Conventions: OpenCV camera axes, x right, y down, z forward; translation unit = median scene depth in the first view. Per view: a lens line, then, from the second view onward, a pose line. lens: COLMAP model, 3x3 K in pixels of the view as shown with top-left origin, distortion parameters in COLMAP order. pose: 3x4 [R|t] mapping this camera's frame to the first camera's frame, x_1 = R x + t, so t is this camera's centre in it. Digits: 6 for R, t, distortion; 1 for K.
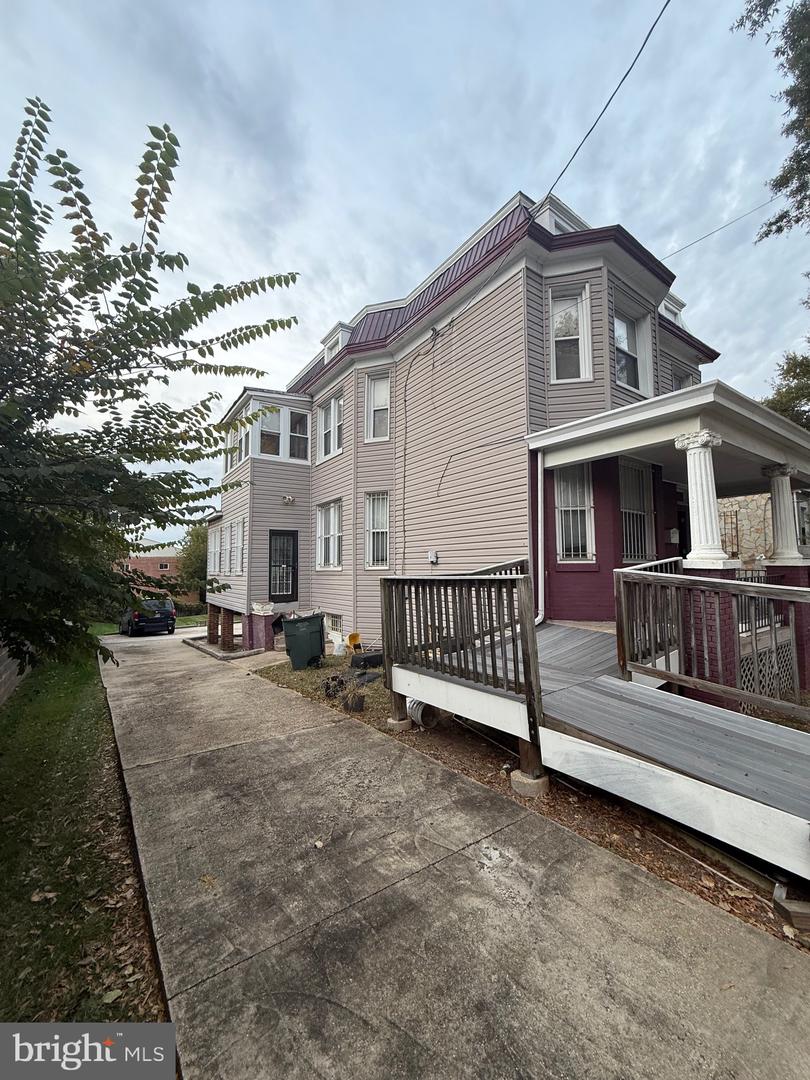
lens RADIAL K [[429.6, 0, 408.3], [0, 429.6, 536.7], [0, 0, 1]] dist [-0.015012, 0.000111]
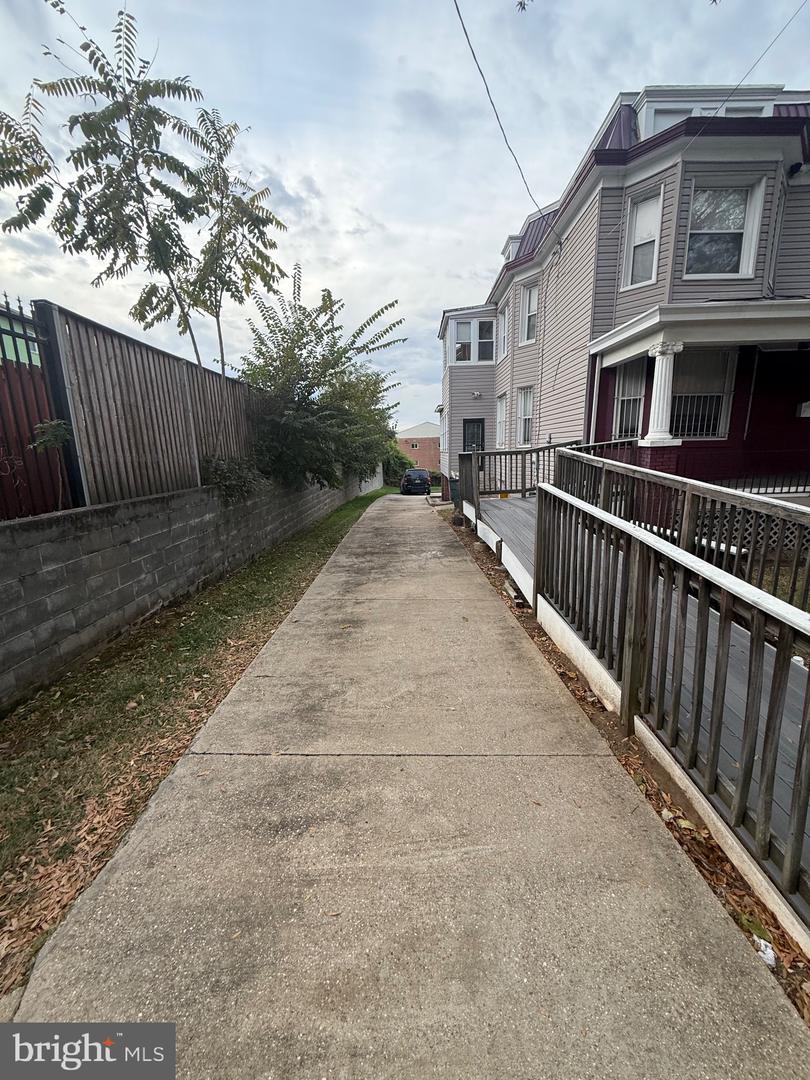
lens RADIAL K [[429.6, 0, 408.1], [0, 429.6, 538.5], [0, 0, 1]] dist [-0.015012, 0.000111]
pose [[0.810985, 0.104993, -0.575570, 0.398806], [0.064791, 0.961599, 0.266701, -0.028597], [0.581469, -0.253582, 0.773040, -0.304754]]
